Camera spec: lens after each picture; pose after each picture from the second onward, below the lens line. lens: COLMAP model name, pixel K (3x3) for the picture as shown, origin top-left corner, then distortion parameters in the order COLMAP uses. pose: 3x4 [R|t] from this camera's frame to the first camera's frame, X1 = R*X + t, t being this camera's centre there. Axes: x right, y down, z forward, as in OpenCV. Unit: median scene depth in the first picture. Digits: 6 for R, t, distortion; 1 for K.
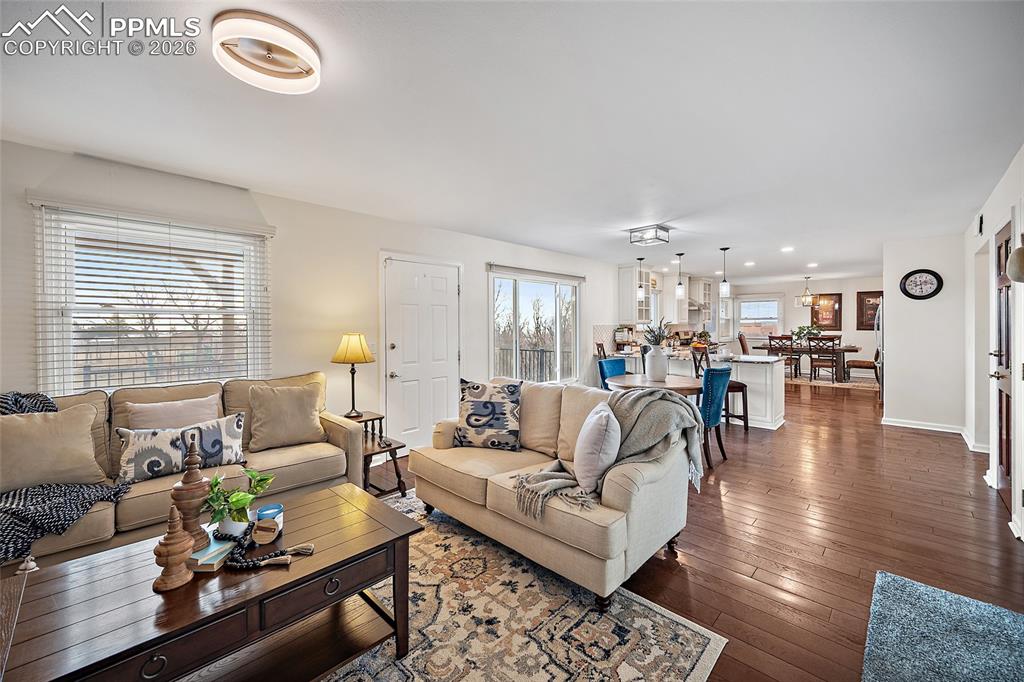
lens RADIAL K [[409.9, 0, 511.0], [0, 409.9, 328.0], [0, 0, 1]] dist [-0.003397, 0.000505]
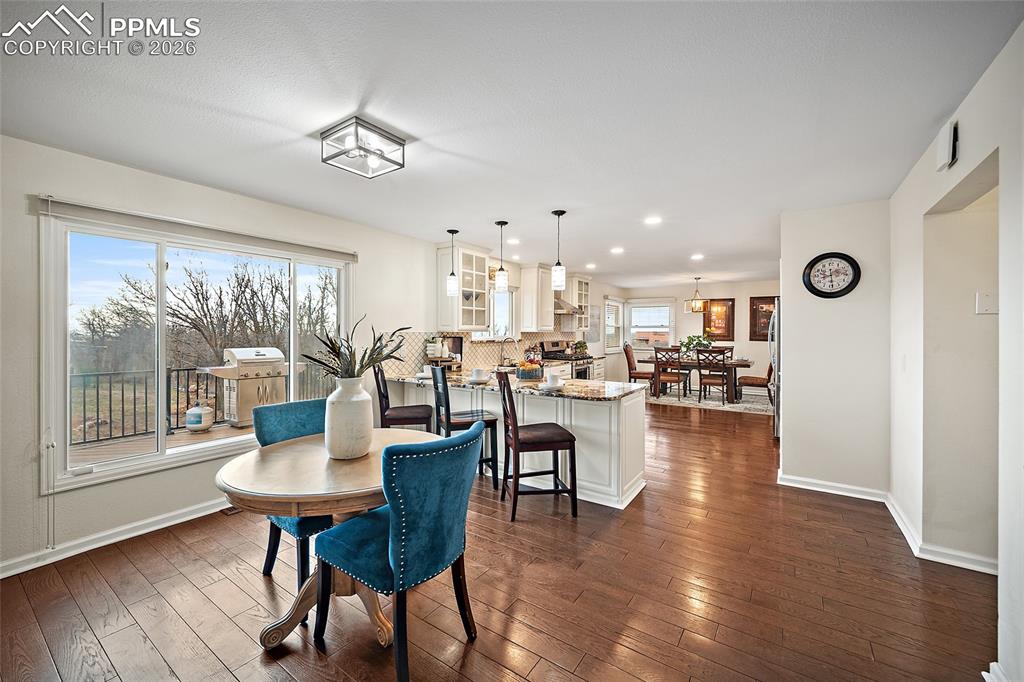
lens RADIAL K [[409.9, 0, 512.5], [0, 409.9, 333.7], [0, 0, 1]] dist [-0.003397, 0.000505]
pose [[0.985365, 0.007576, 0.170287, 0.531461], [-0.007019, 0.999968, -0.003873, -0.007014], [-0.170311, 0.002621, 0.985387, 0.605277]]
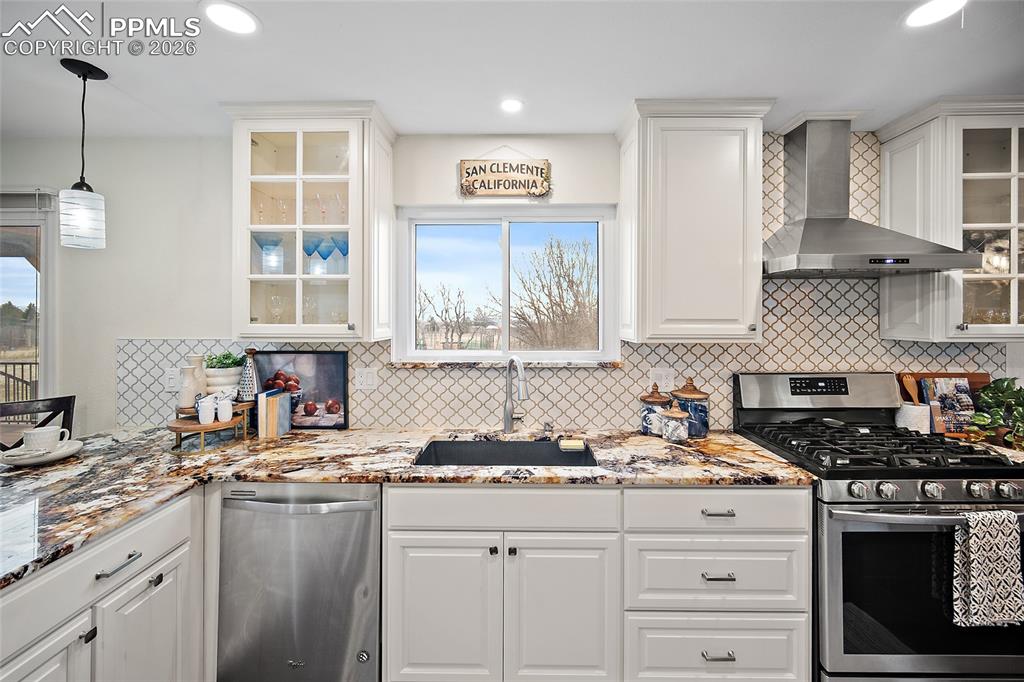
lens RADIAL K [[409.9, 0, 519.8], [0, 409.9, 316.6], [0, 0, 1]] dist [-0.003397, 0.000505]
pose [[0.687393, 0.005109, -0.726268, 1.177049], [-0.010961, 0.999934, -0.003341, -0.049511], [0.726203, 0.010258, 0.687403, 1.815122]]
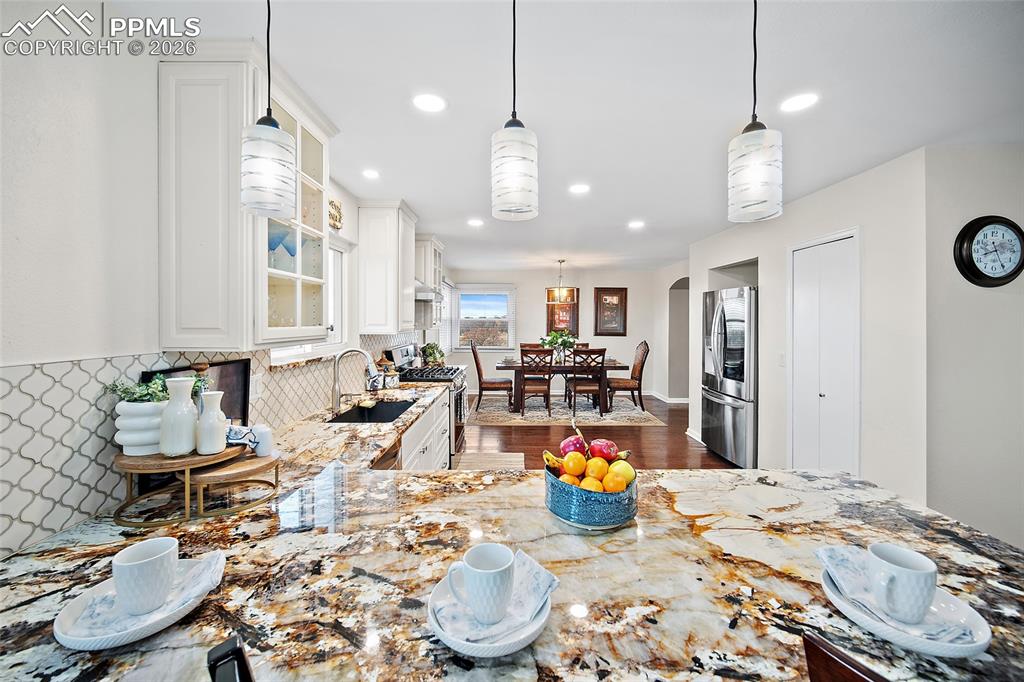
lens RADIAL K [[409.9, 0, 509.2], [0, 409.9, 324.5], [0, 0, 1]] dist [-0.003397, 0.000505]
pose [[0.721511, 0.001732, 0.692400, 0.486684], [-0.001197, 0.999998, -0.001254, -0.040881], [-0.692402, 0.000076, 0.721512, 1.459364]]
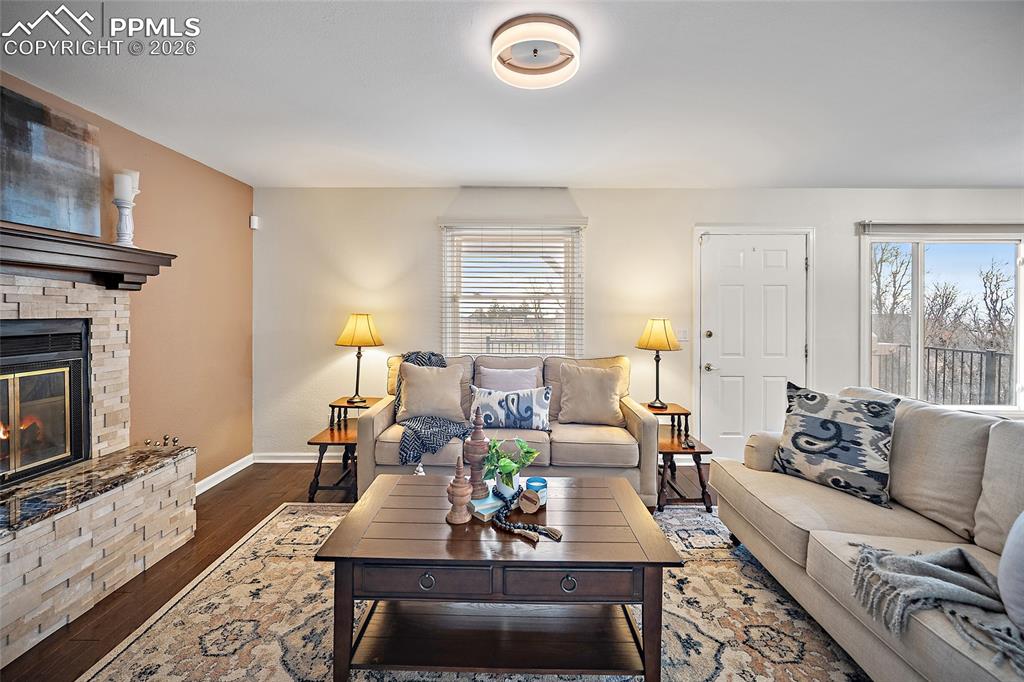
lens RADIAL K [[409.9, 0, 528.9], [0, 409.9, 311.6], [0, 0, 1]] dist [-0.003397, 0.000505]
pose [[0.685765, 0.010908, -0.727741, 0.090606], [-0.011910, 0.999922, 0.003766, -0.002132], [0.727725, 0.006085, 0.685842, 0.135486]]
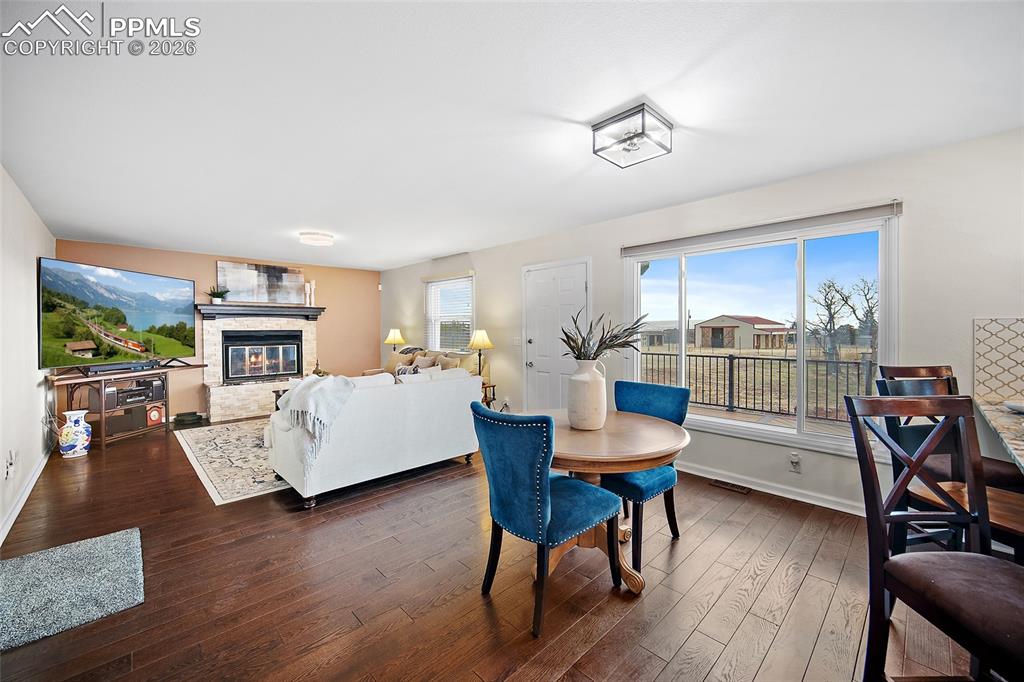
lens RADIAL K [[409.9, 0, 513.7], [0, 409.9, 334.5], [0, 0, 1]] dist [-0.003397, 0.000505]
pose [[-0.032338, 0.021803, -0.999239, 1.038937], [0.000339, 0.999762, 0.021803, -0.003125], [0.999477, 0.000366, -0.032337, 1.088303]]
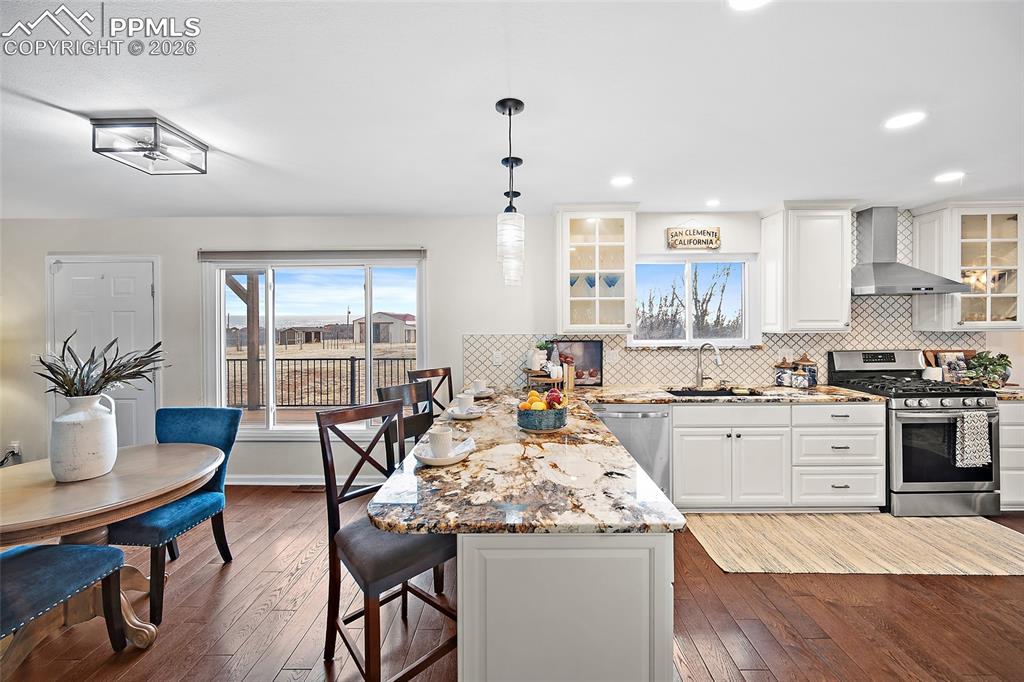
lens RADIAL K [[409.9, 0, 518.0], [0, 409.9, 324.1], [0, 0, 1]] dist [-0.003397, 0.000505]
pose [[0.690010, 0.006894, -0.723767, 1.165087], [-0.003027, 0.999973, 0.006639, -0.045398], [0.723793, -0.002390, 0.690013, 1.217586]]
